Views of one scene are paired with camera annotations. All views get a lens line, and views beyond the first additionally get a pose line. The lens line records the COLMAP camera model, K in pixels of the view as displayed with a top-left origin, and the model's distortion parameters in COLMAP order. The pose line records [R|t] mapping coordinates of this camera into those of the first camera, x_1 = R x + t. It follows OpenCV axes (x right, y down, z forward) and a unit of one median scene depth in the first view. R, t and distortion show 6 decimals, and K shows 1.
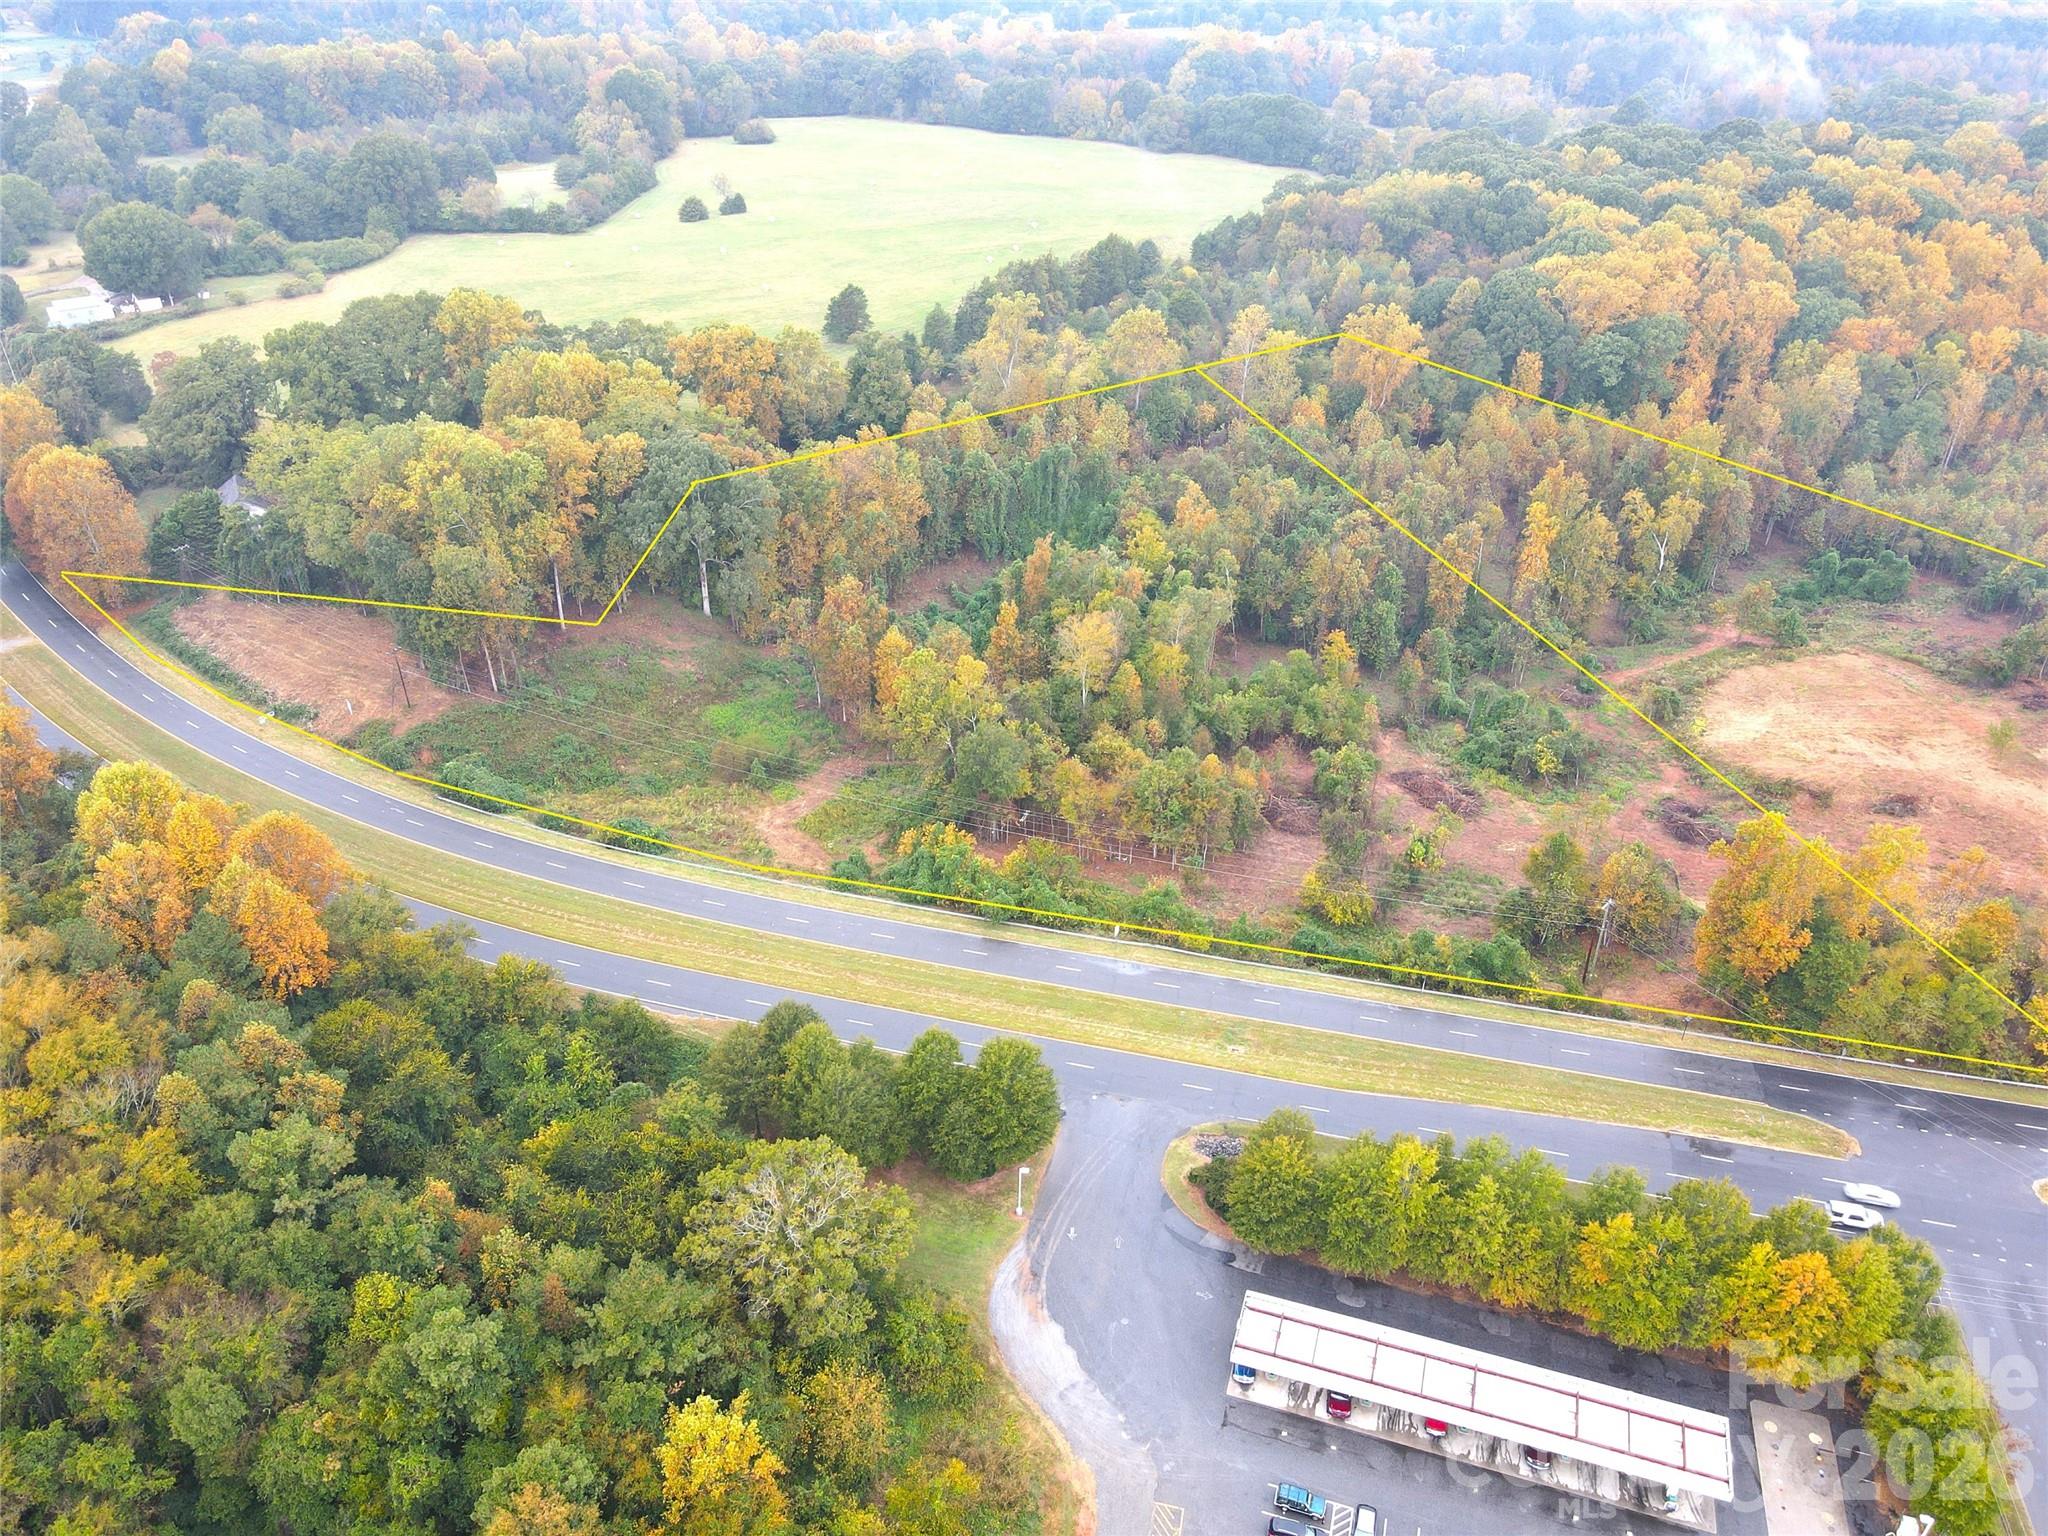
lens RADIAL K [[1503.0, 0, 1009.0], [0, 1503.0, 754.7], [0, 0, 1]] dist [0.013088, 0.012775]
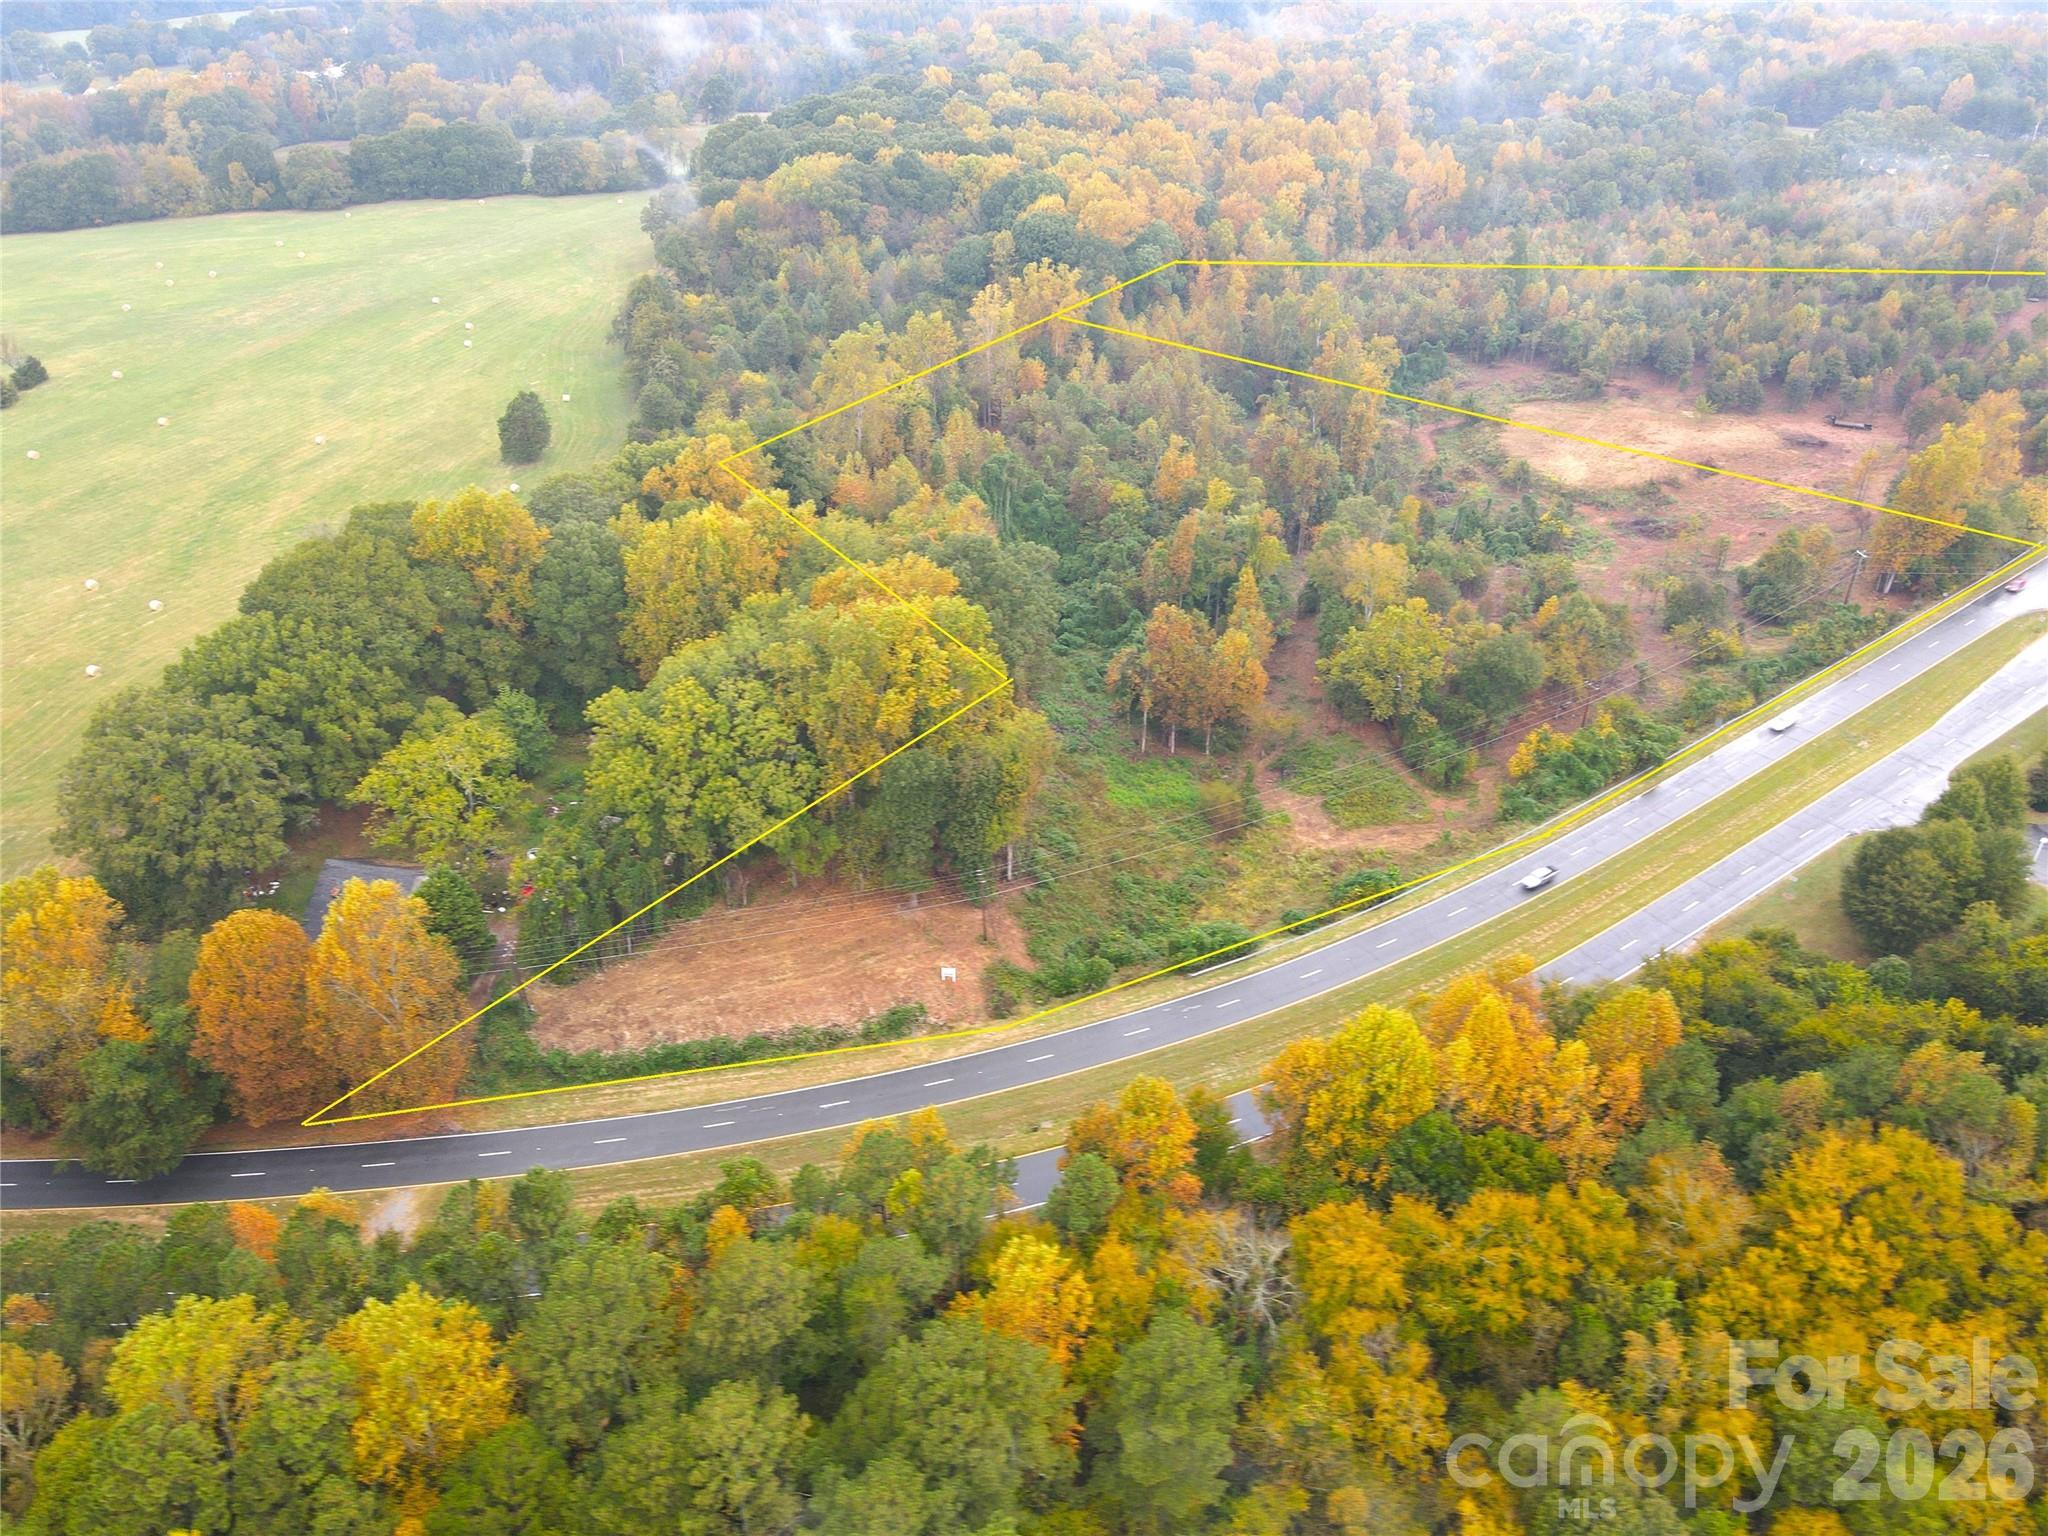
lens RADIAL K [[1503.0, 0, 1007.5], [0, 1503.0, 761.6], [0, 0, 1]] dist [0.013088, 0.012775]
pose [[0.635001, -0.432709, 0.639950, -0.811795], [0.431260, 0.885863, 0.171061, -0.232915], [-0.640928, 0.167361, 0.749134, 0.356264]]
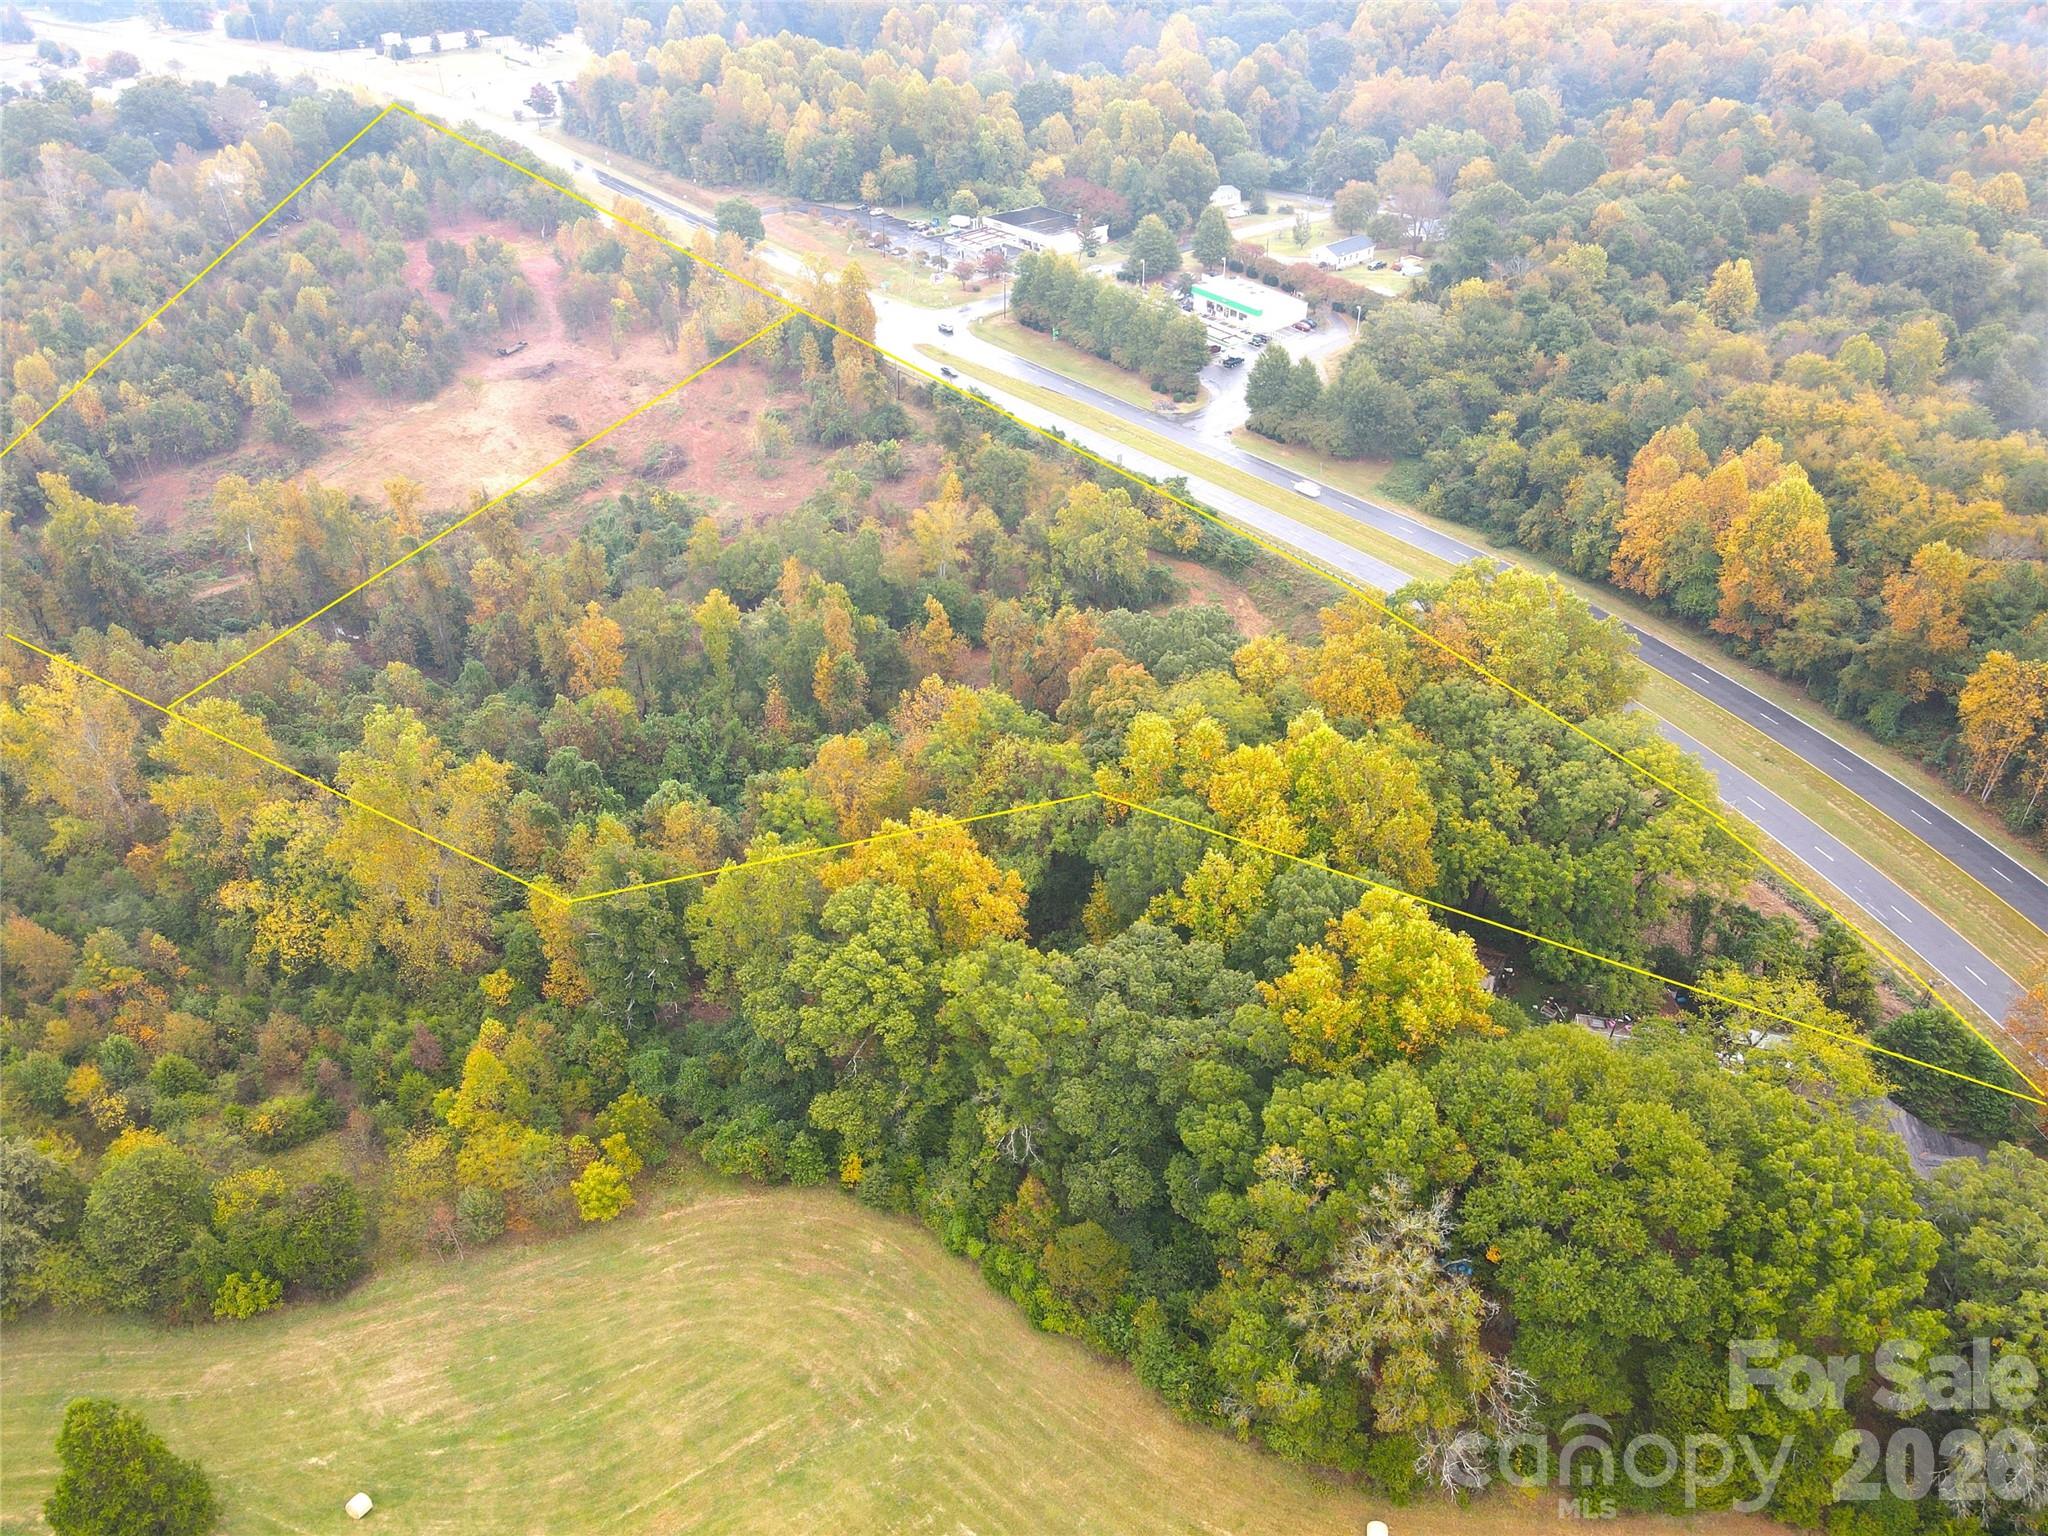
lens RADIAL K [[1503.0, 0, 1016.8], [0, 1503.0, 765.5], [0, 0, 1]] dist [0.013088, 0.012775]
pose [[-0.805955, -0.341317, 0.483672, -0.525067], [0.325162, 0.427508, 0.843508, -0.822182], [-0.494678, 0.837102, -0.233569, 1.274323]]
